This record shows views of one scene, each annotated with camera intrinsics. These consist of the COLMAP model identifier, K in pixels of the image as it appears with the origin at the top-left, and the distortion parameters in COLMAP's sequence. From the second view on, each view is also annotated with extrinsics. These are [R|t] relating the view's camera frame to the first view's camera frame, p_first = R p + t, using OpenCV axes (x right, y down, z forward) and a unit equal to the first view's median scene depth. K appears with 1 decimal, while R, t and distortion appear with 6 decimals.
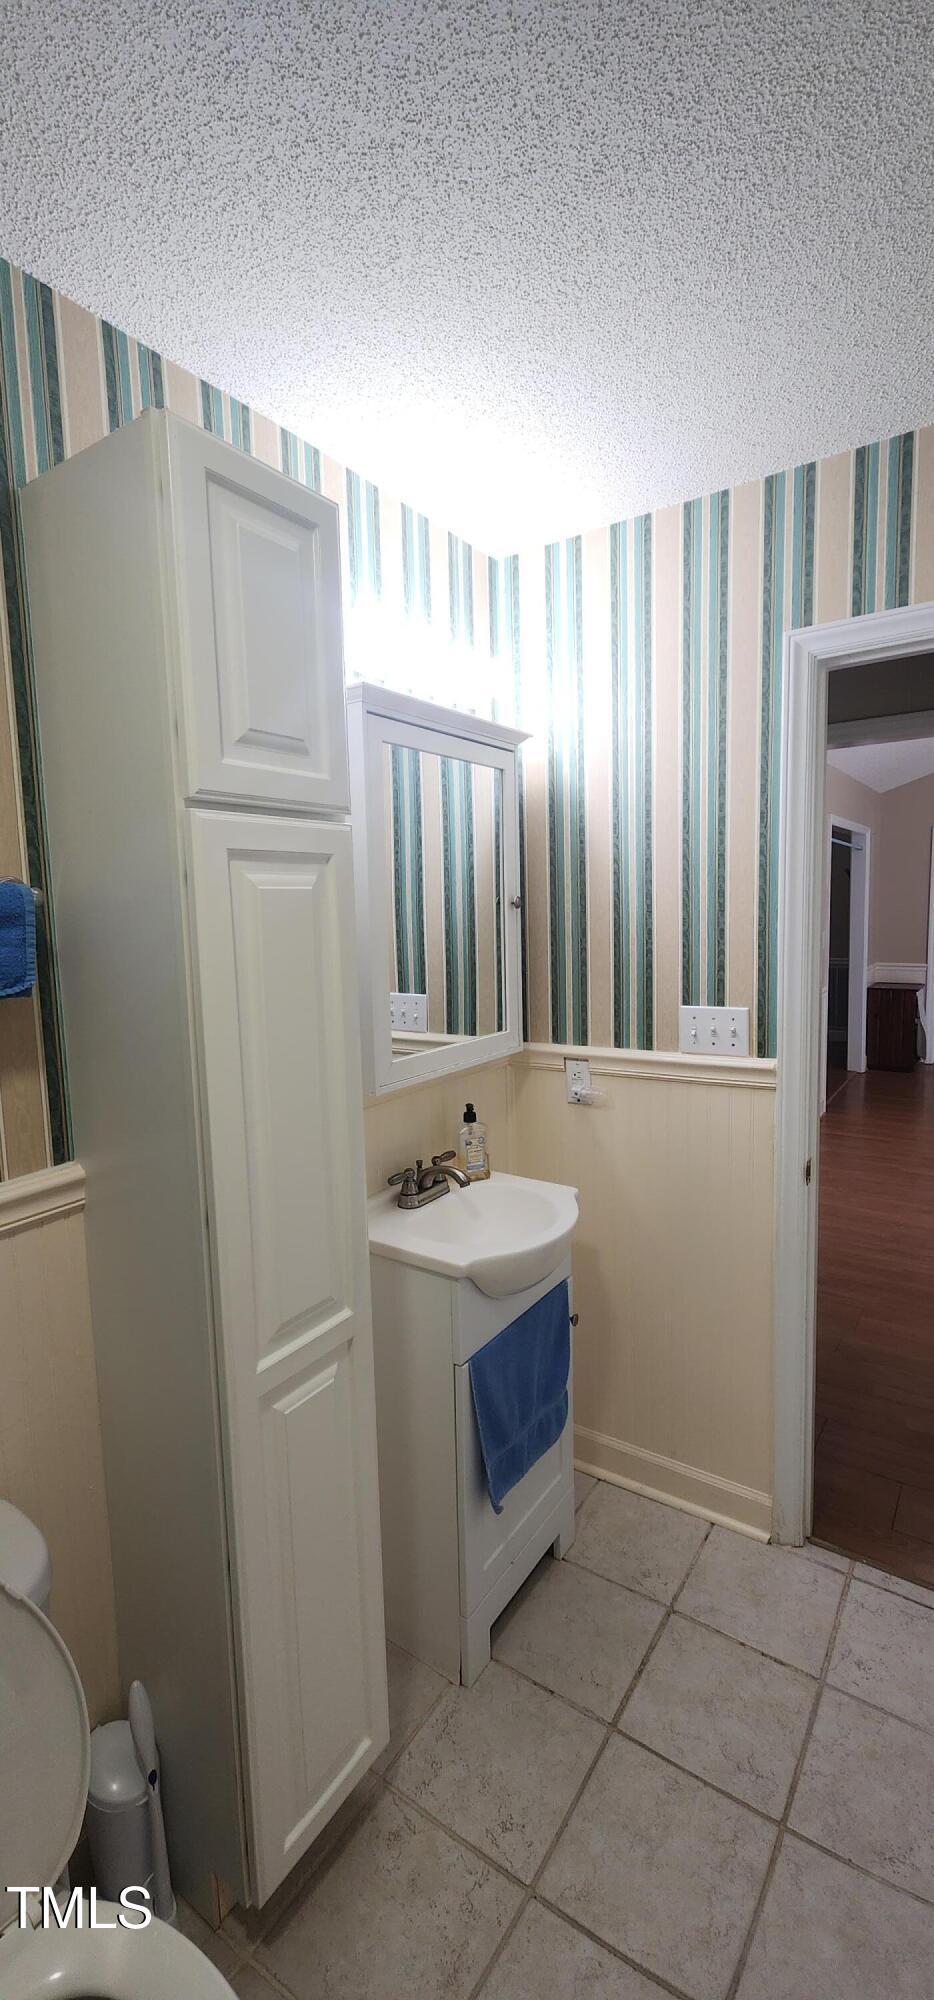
lens RADIAL K [[824.8, 0, 449.0], [0, 824.8, 990.3], [0, 0, 1]] dist [-0.030714, -0.001513]
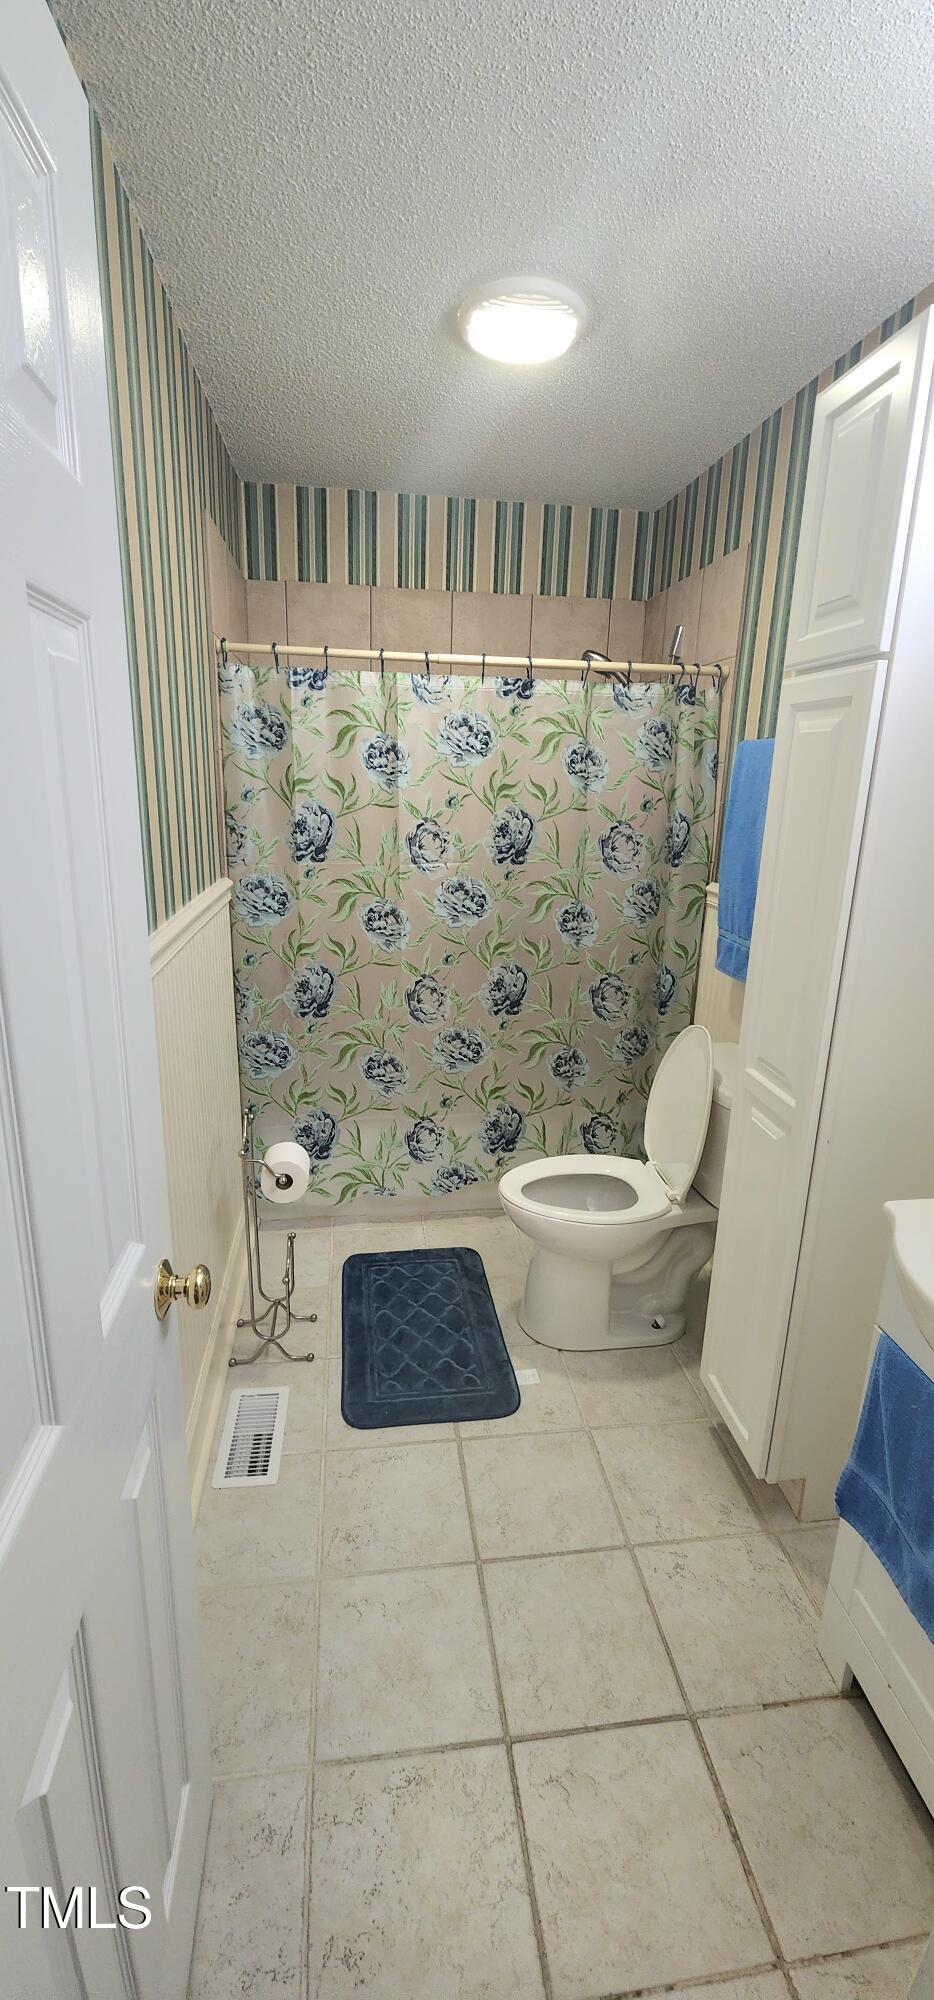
lens RADIAL K [[824.8, 0, 462.8], [0, 824.8, 1005.2], [0, 0, 1]] dist [-0.030714, -0.001513]
pose [[-0.741946, 0.202804, -0.639051, 0.912646], [-0.080411, 0.919358, 0.385117, -0.139884], [0.665620, 0.337123, -0.665806, 1.322991]]
